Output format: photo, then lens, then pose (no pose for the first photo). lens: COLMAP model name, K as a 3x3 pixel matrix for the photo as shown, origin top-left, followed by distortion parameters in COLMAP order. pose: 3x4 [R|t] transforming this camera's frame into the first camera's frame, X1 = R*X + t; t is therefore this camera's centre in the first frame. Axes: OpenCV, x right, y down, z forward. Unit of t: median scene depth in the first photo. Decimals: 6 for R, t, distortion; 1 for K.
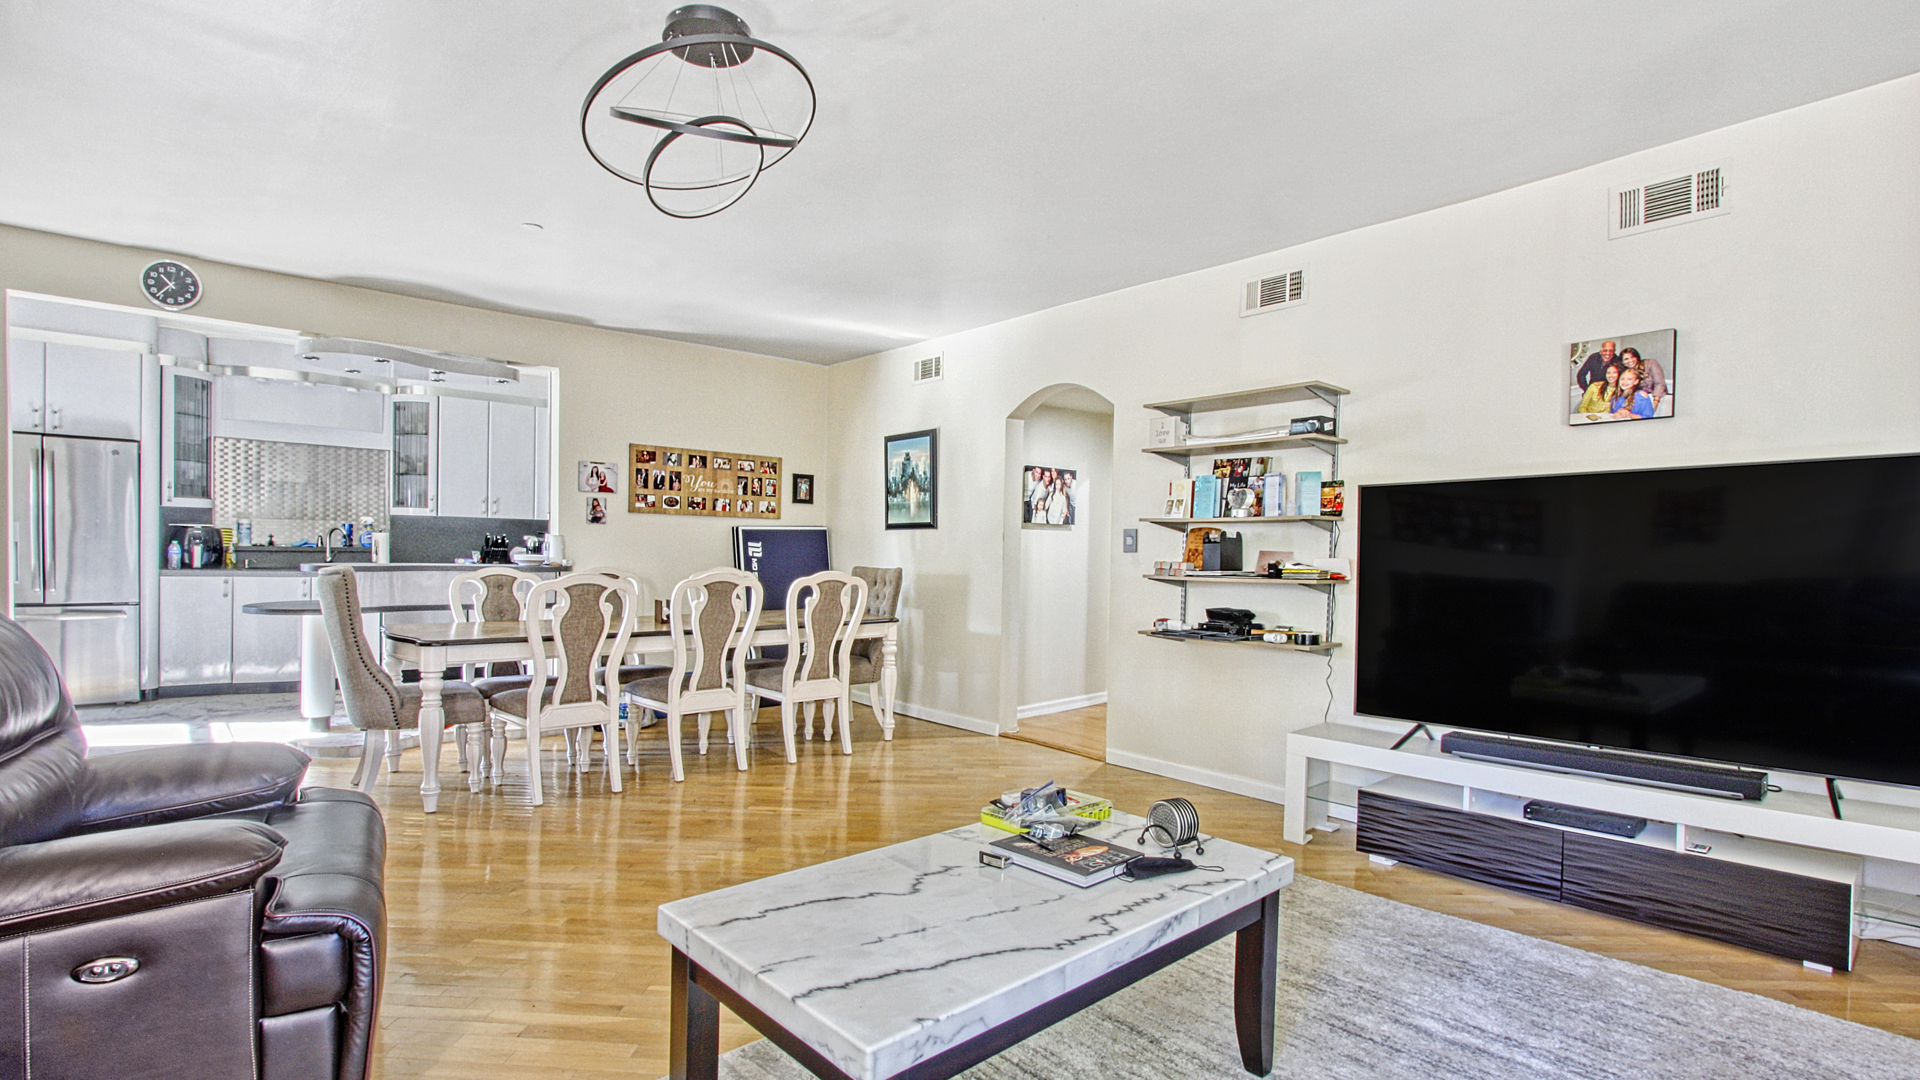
lens RADIAL K [[901.6, 0, 948.2], [0, 901.6, 549.7], [0, 0, 1]] dist [-0.004933, -0.000111]
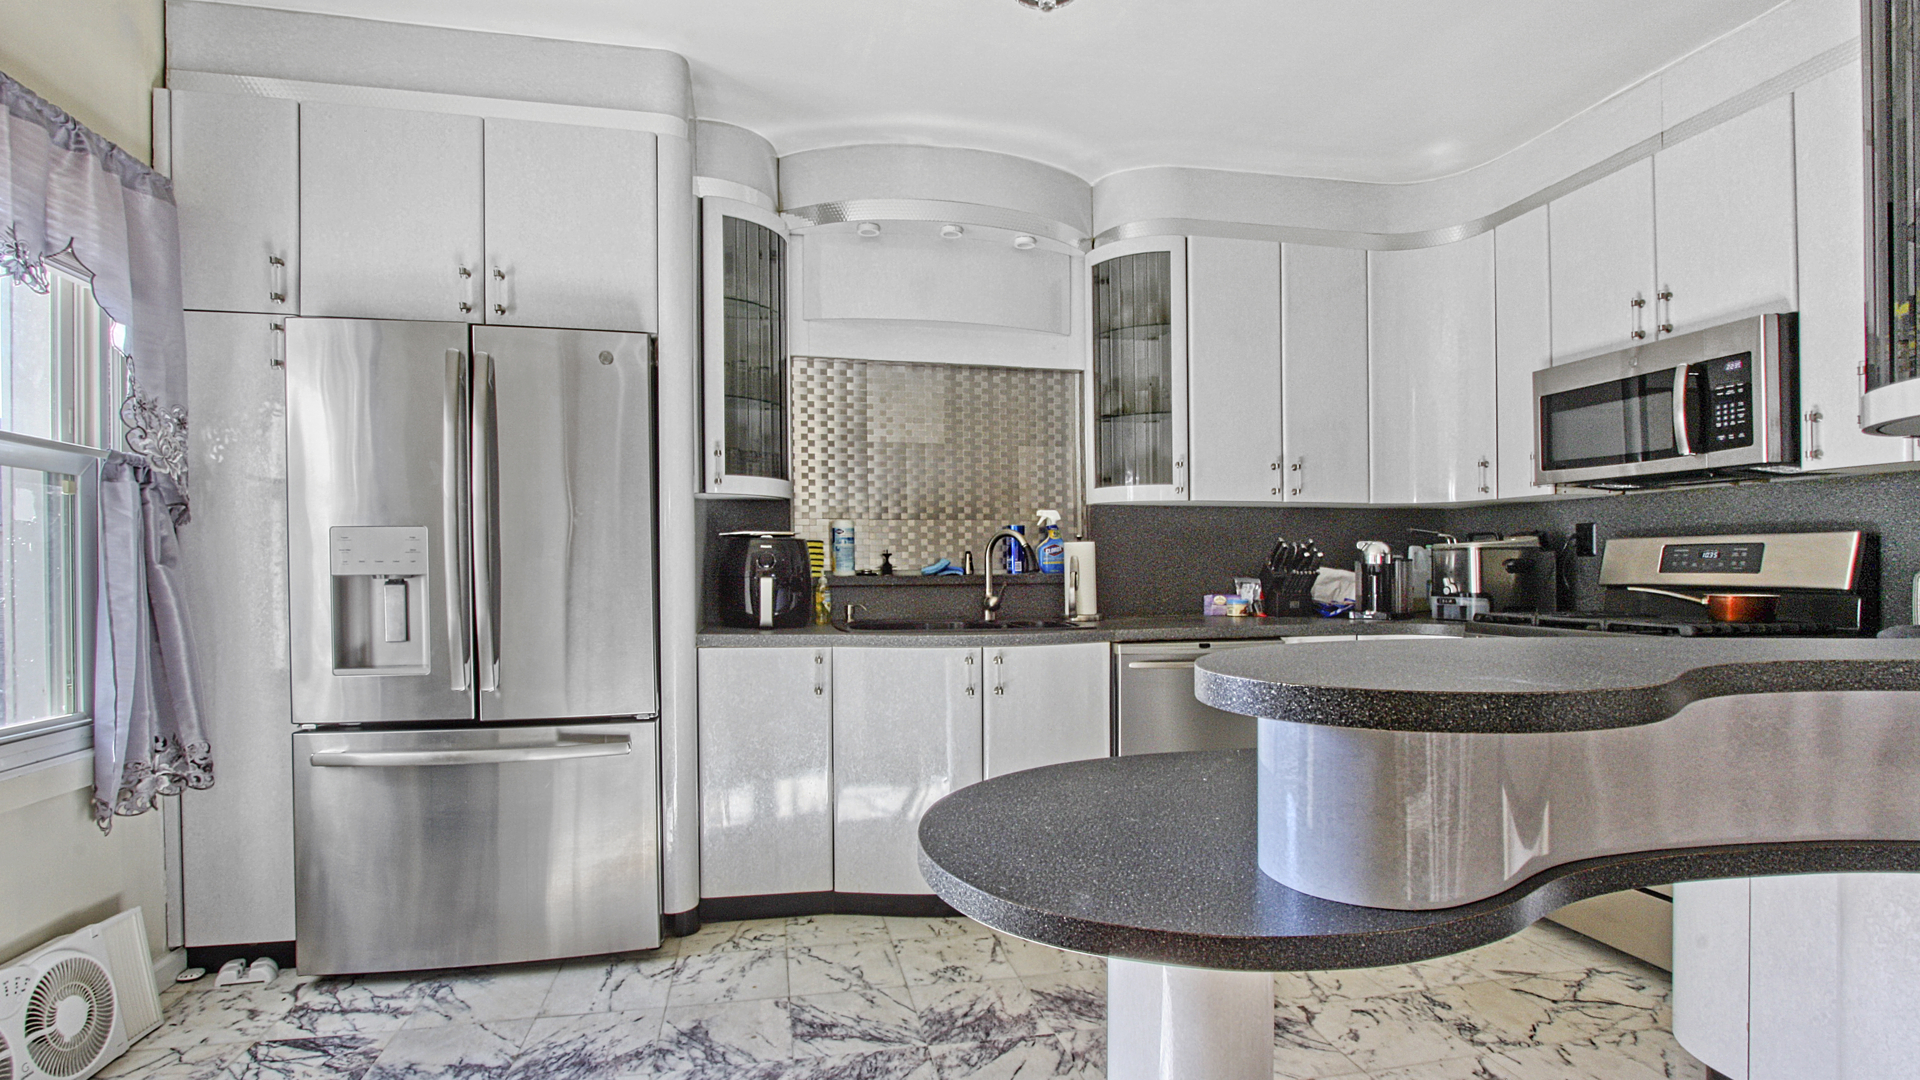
lens RADIAL K [[901.6, 0, 965.3], [0, 901.6, 555.7], [0, 0, 1]] dist [-0.004933, -0.000111]
pose [[0.882588, -0.024942, -0.469486, -0.500659], [0.018892, 0.999667, -0.017593, -0.005130], [0.469768, 0.006658, 0.882765, 0.606575]]
